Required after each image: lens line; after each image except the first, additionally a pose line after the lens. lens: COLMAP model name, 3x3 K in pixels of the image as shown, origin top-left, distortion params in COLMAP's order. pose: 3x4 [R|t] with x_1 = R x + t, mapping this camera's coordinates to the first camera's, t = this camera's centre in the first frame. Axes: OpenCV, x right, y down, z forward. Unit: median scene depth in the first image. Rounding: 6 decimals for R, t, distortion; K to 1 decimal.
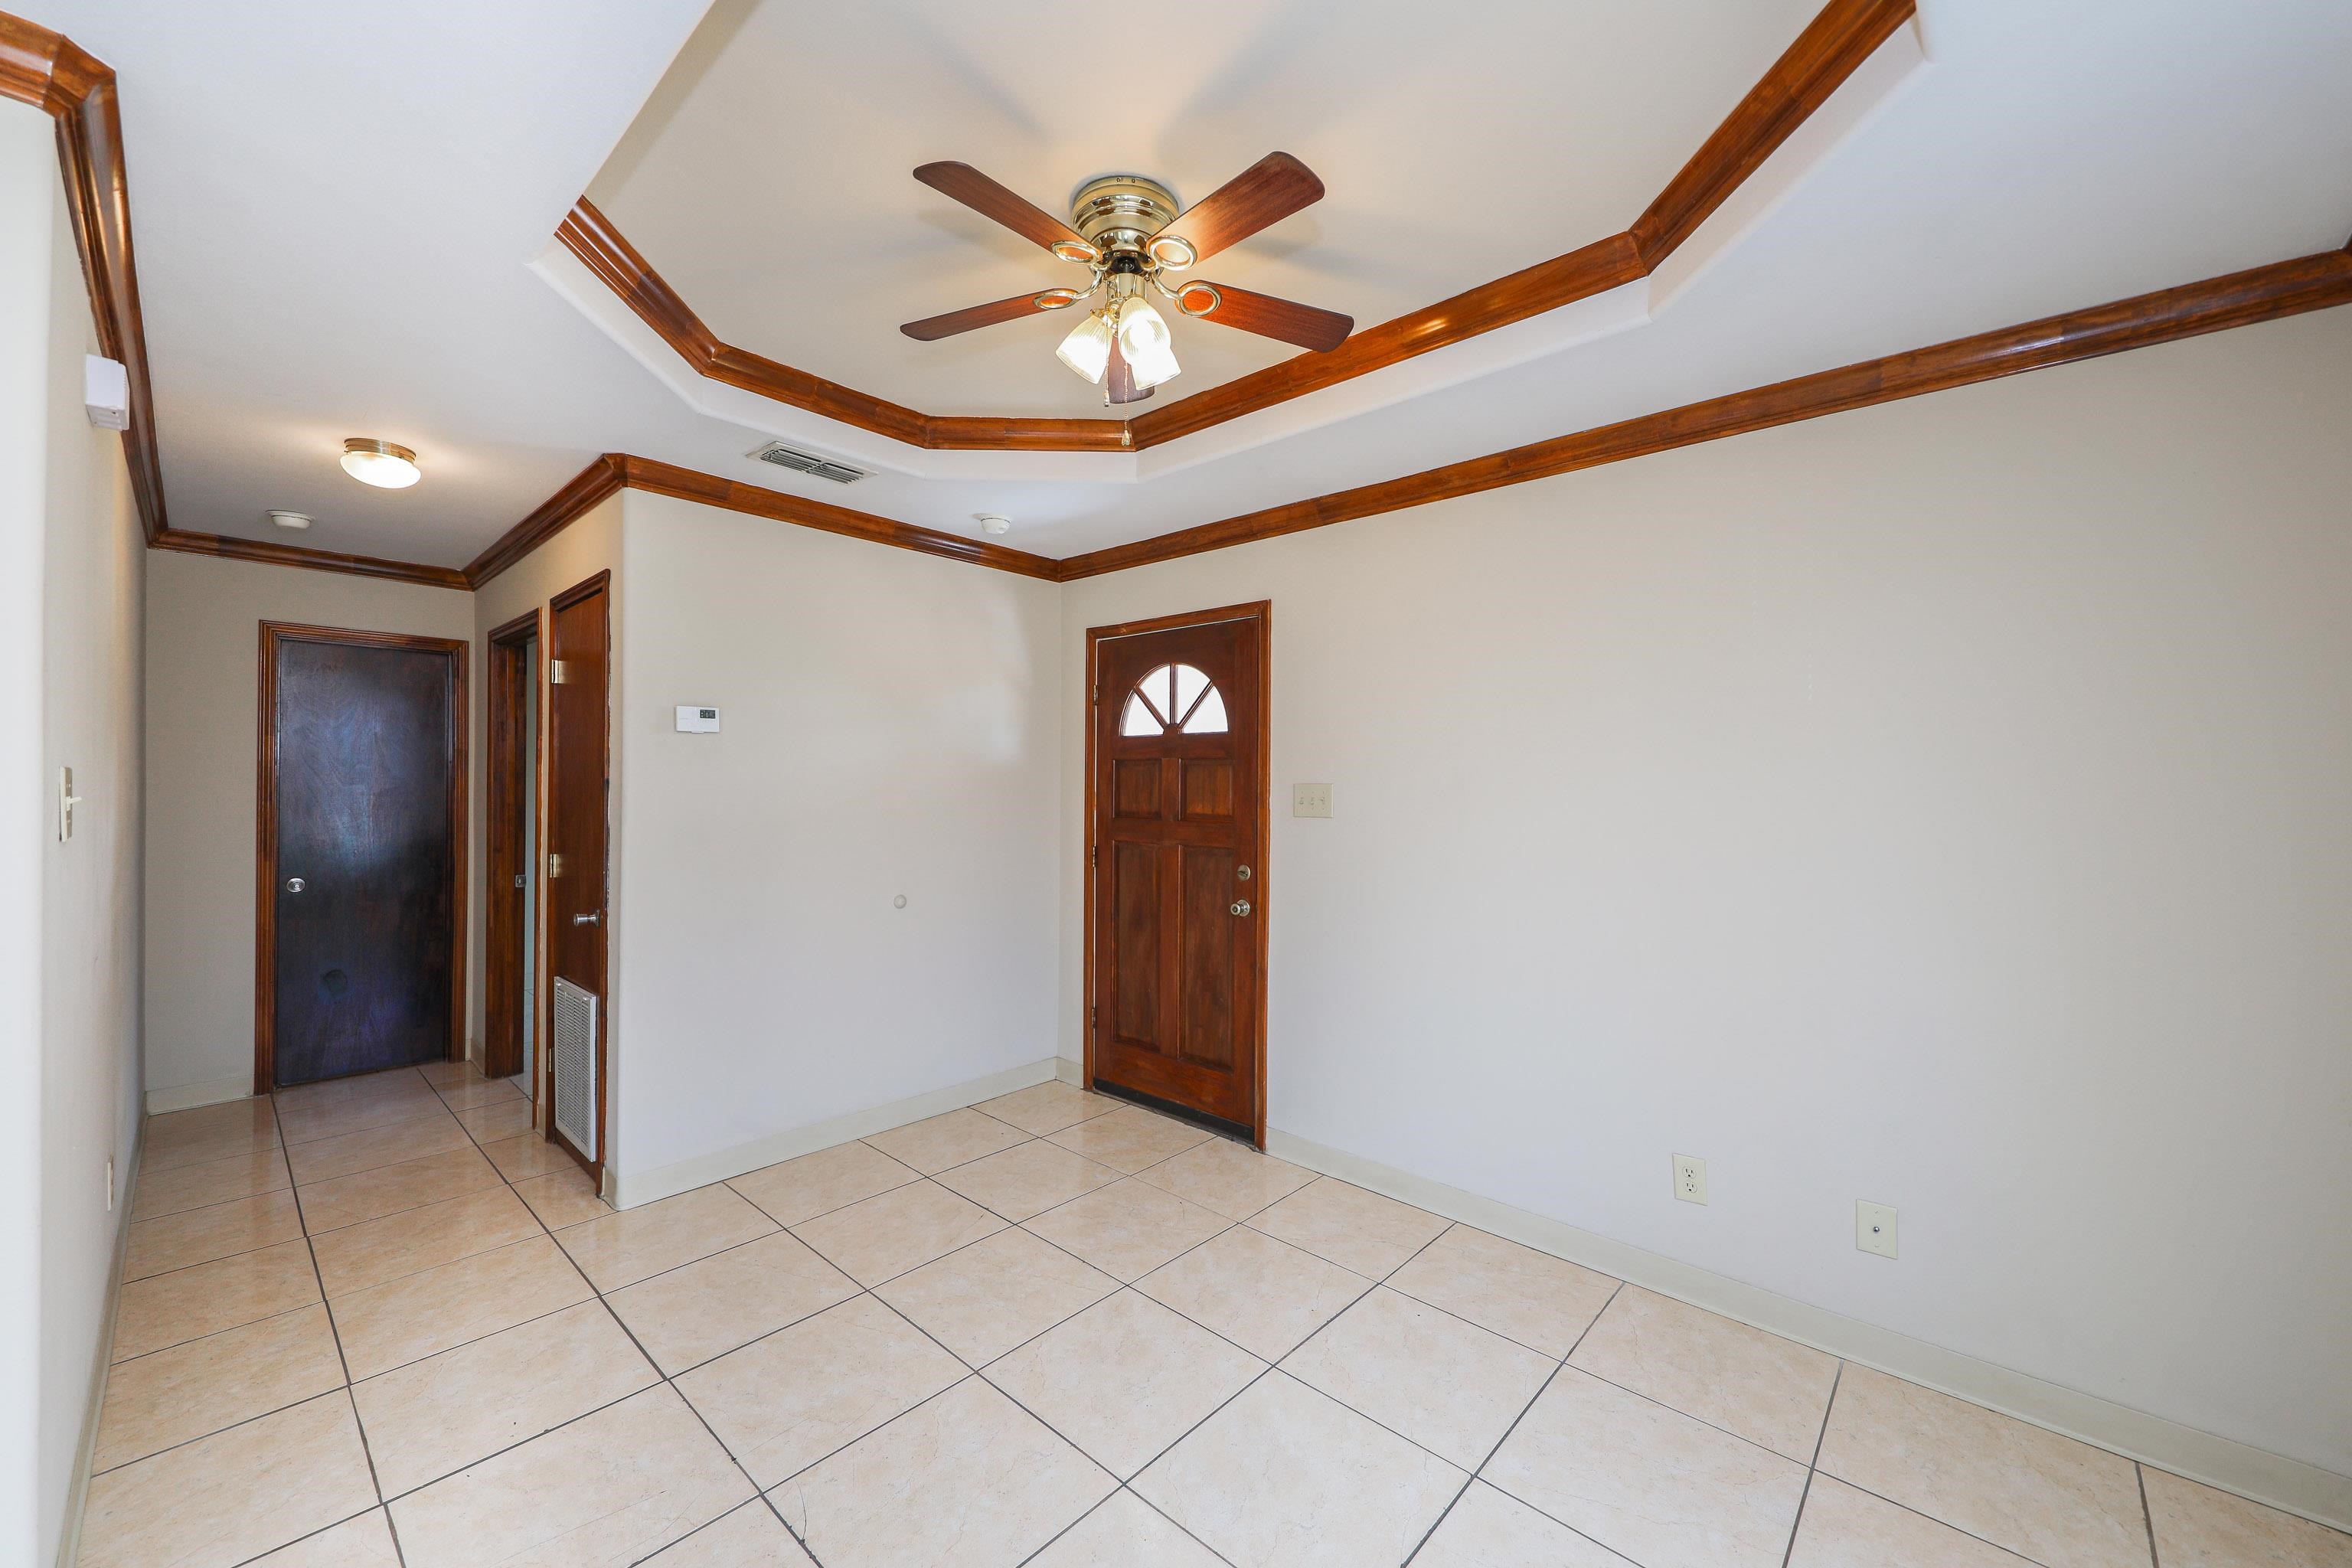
lens RADIAL K [[908.2, 0, 1177.5], [0, 908.2, 789.6], [0, 0, 1]] dist [0.011060, -0.004592]
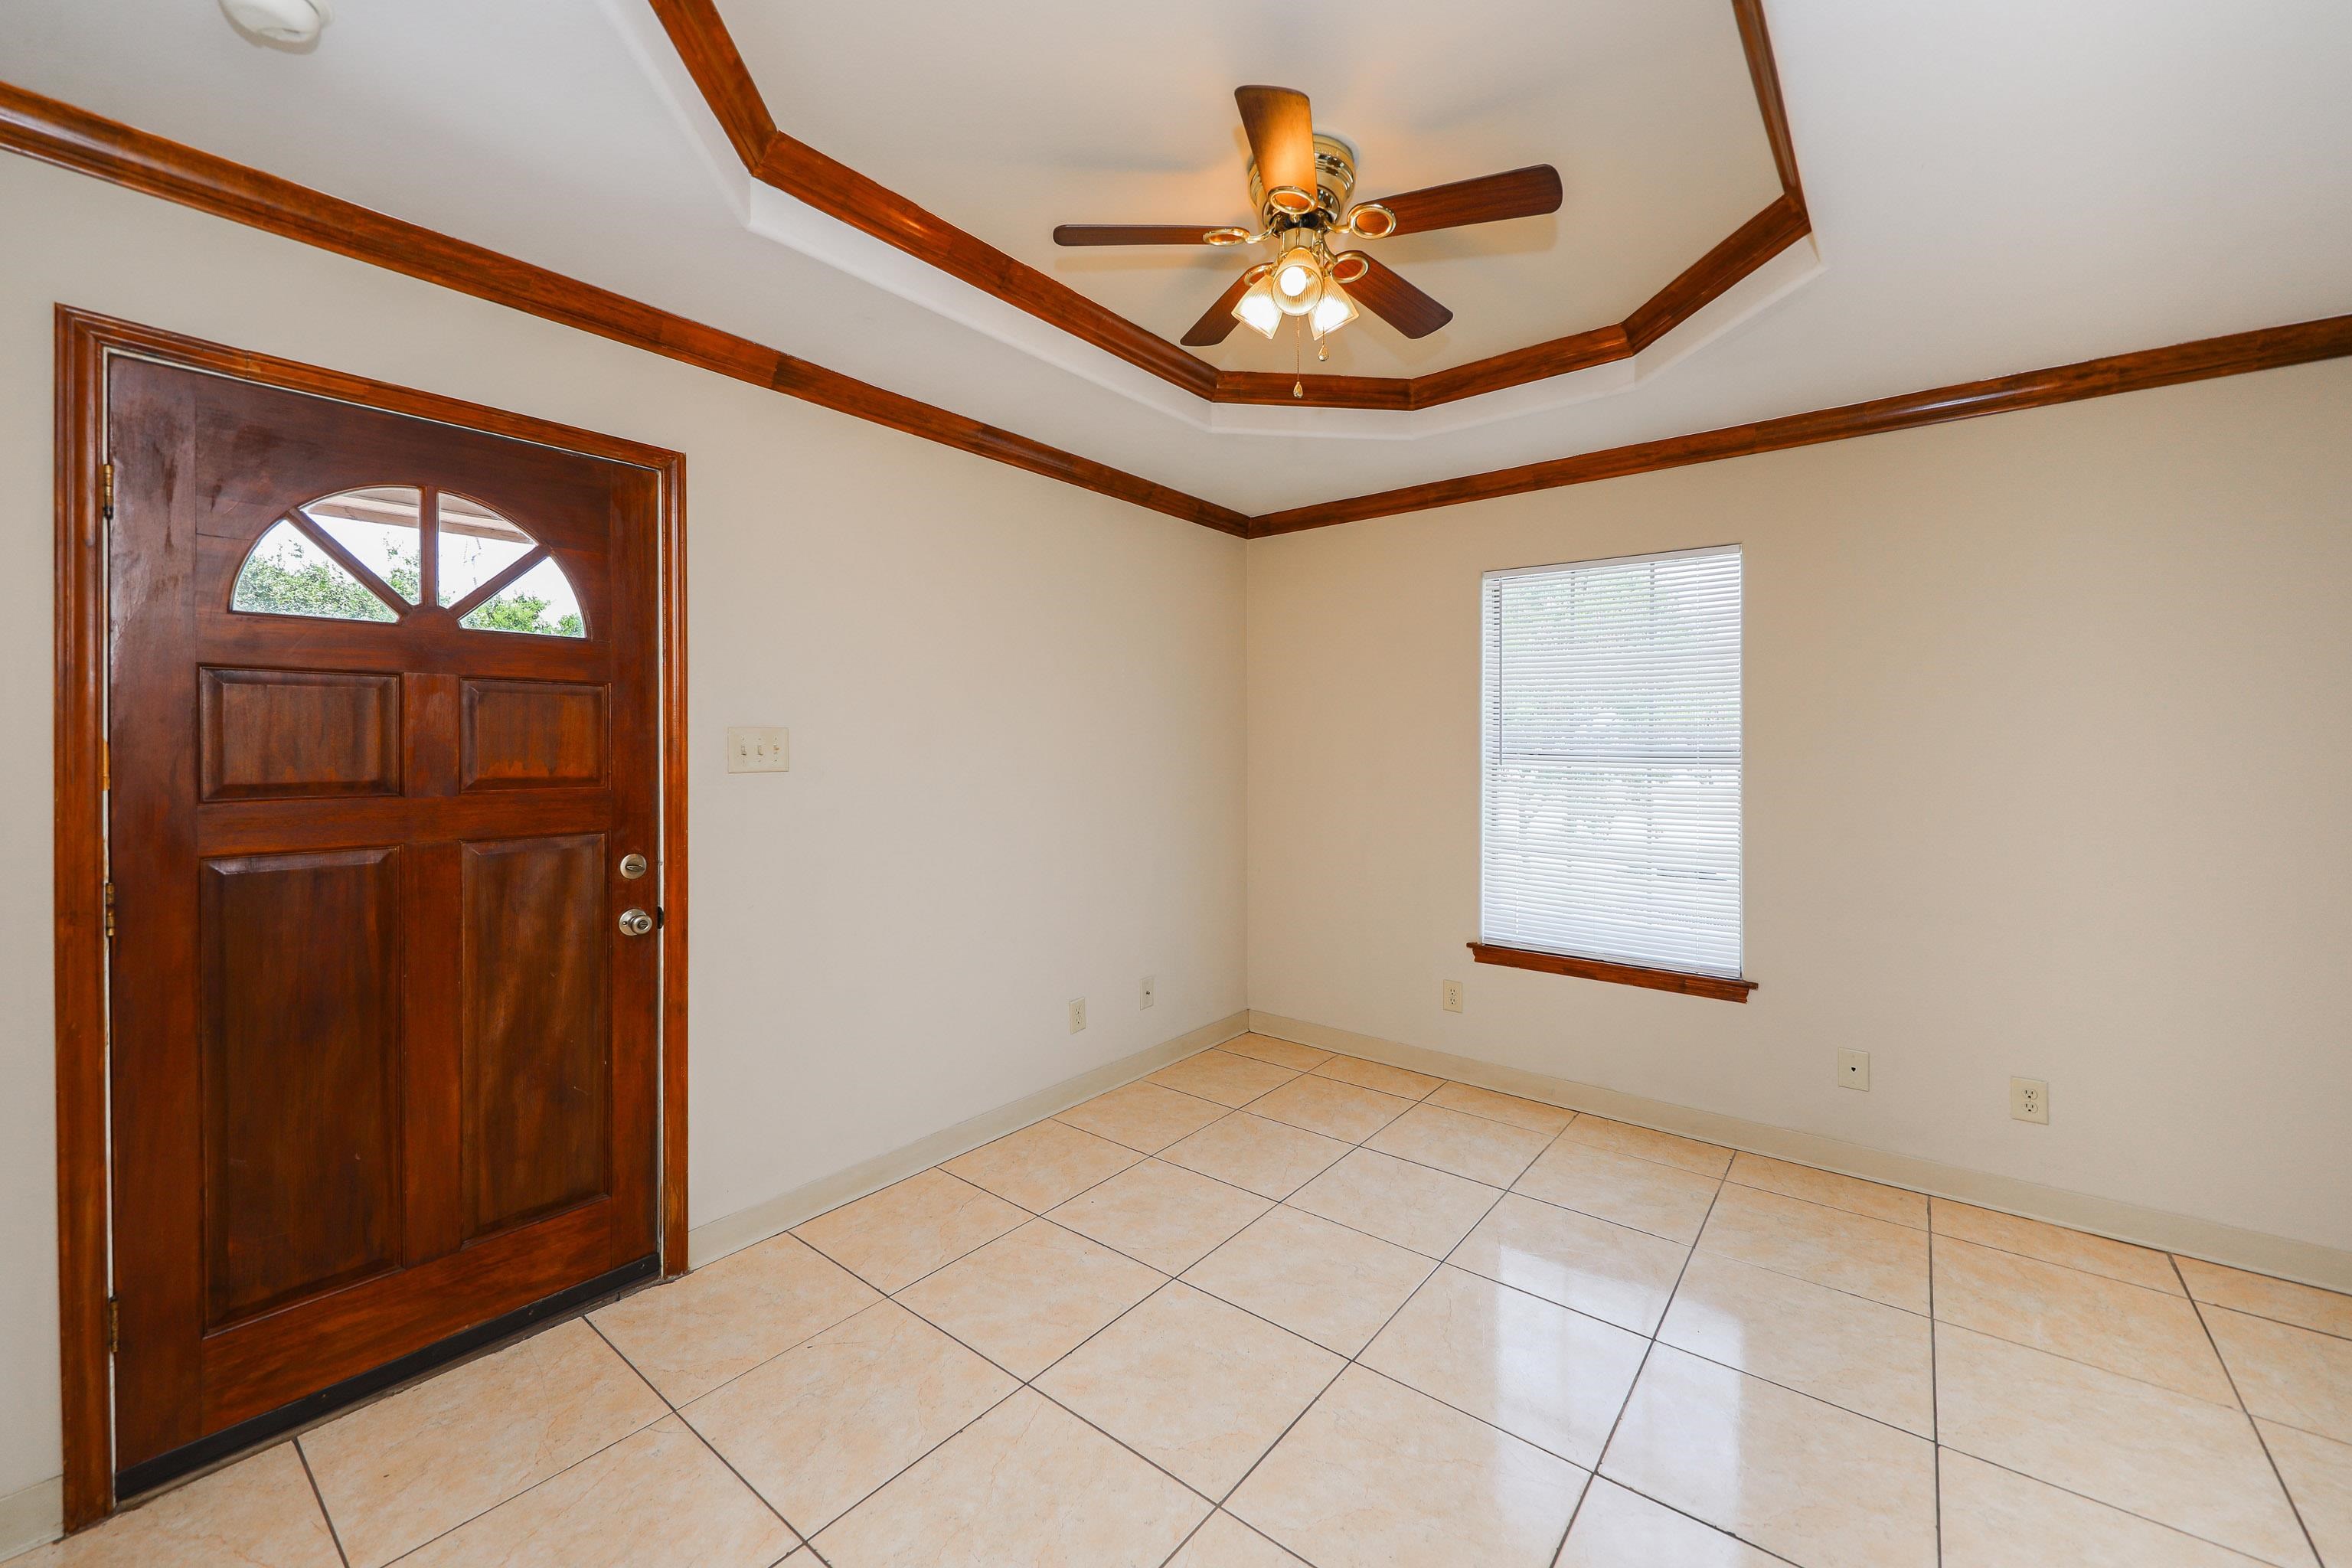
lens RADIAL K [[925.9, 0, 1183.8], [0, 925.9, 745.7], [0, 0, 1]] dist [0.008521, -0.004881]
pose [[-0.073004, -0.010654, 0.997275, -0.589765], [0.003654, 0.999933, 0.010950, 0.001895], [-0.997325, 0.004443, -0.072960, 0.652155]]
